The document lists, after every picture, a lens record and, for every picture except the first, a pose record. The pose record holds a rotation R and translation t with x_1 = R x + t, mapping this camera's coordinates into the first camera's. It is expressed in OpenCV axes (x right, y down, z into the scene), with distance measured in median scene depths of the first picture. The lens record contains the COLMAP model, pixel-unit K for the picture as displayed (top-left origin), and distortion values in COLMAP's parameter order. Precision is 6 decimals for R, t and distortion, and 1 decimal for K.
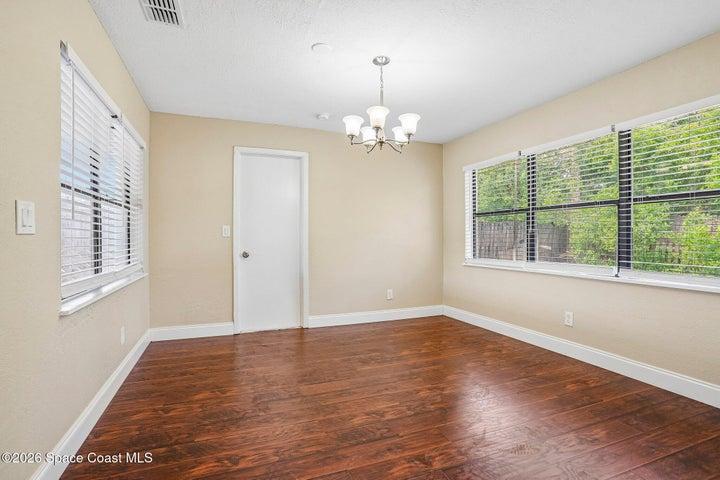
lens RADIAL K [[348.2, 0, 360.1], [0, 348.2, 240.6], [0, 0, 1]] dist [-0.001522, 0.000599]
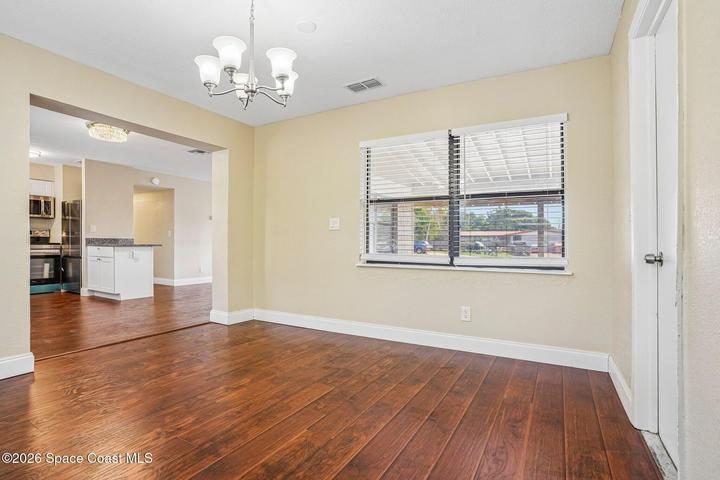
lens RADIAL K [[359.0, 0, 359.8], [0, 359.0, 236.9], [0, 0, 1]] dist [-0.018171, -0.000455]
pose [[-0.785171, -0.015215, -0.619093, 0.390248], [-0.007142, 0.999854, -0.015515, 0.038940], [0.619238, -0.007761, -0.785165, 1.911020]]
